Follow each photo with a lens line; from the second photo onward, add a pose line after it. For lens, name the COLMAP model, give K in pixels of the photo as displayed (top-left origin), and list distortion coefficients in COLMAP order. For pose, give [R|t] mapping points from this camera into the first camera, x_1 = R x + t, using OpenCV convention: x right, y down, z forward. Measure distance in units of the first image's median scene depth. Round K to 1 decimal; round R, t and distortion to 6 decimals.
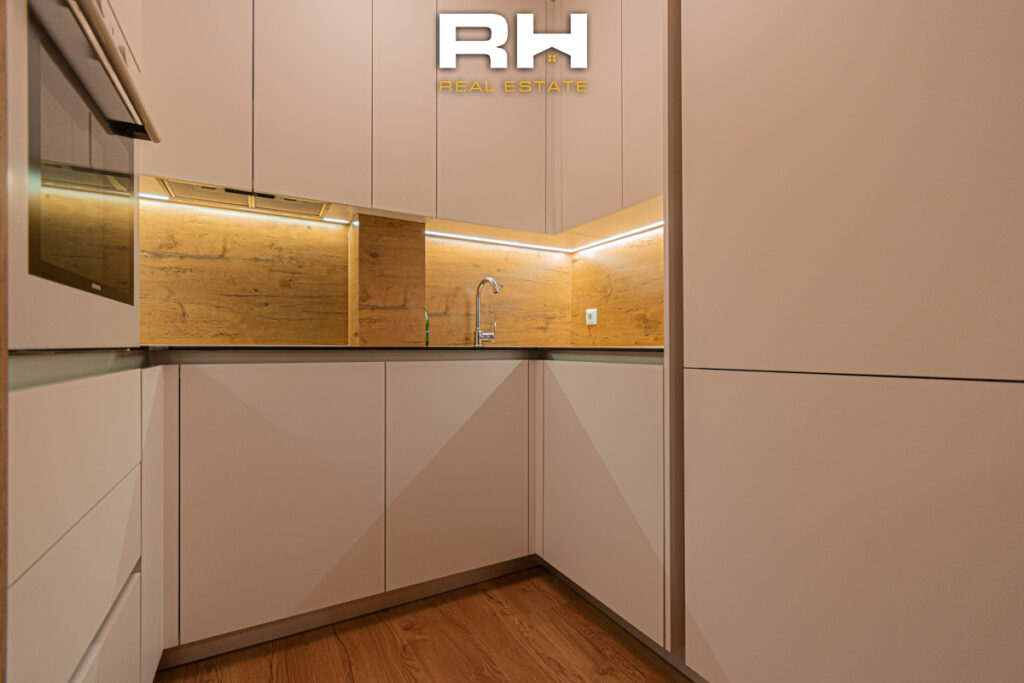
lens RADIAL K [[461.3, 0, 512.9], [0, 461.3, 345.5], [0, 0, 1]] dist [0.004373, -0.000760]
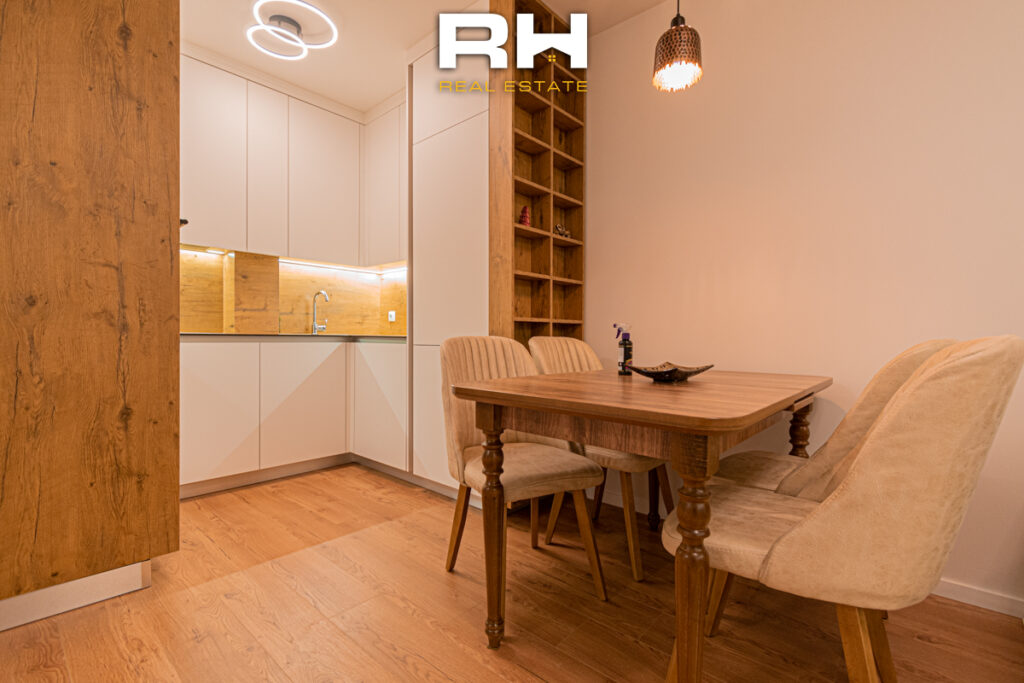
lens RADIAL K [[461.3, 0, 507.1], [0, 461.3, 341.7], [0, 0, 1]] dist [0.004373, -0.000760]
pose [[0.946366, 0.004124, 0.323070, 0.040766], [-0.009381, 0.999848, 0.014715, -0.003020], [-0.322960, -0.016956, 0.946261, -0.765485]]
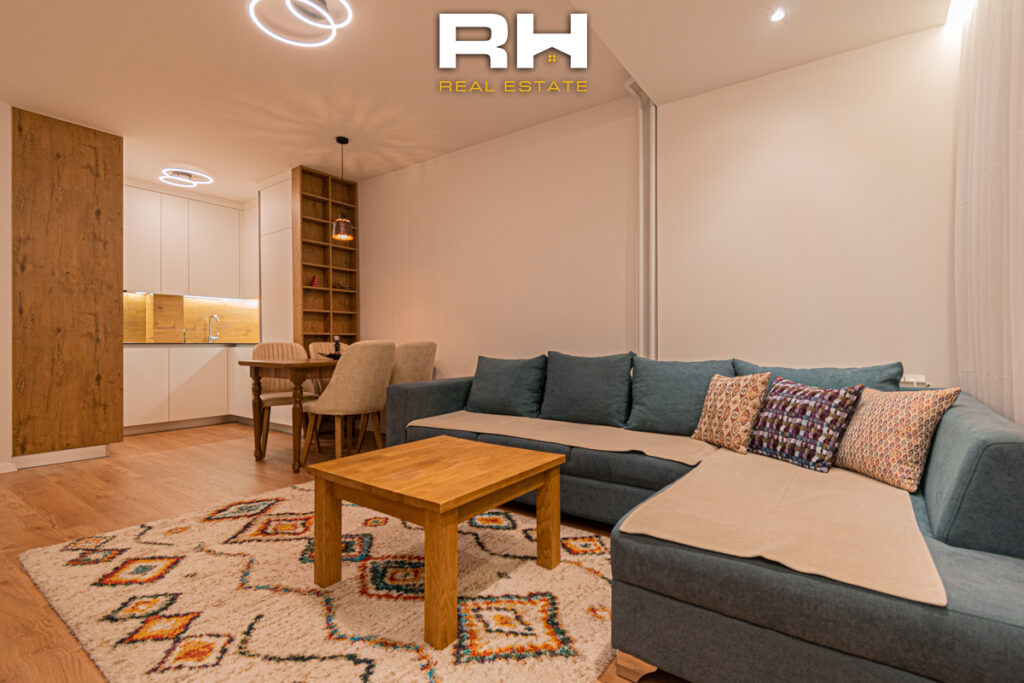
lens RADIAL K [[461.3, 0, 513.3], [0, 461.3, 341.8], [0, 0, 1]] dist [0.004373, -0.000760]
pose [[0.903367, -0.002826, 0.428859, 0.364200], [0.002305, 0.999996, 0.001735, -0.003028], [-0.428862, -0.000579, 0.903370, -2.117106]]
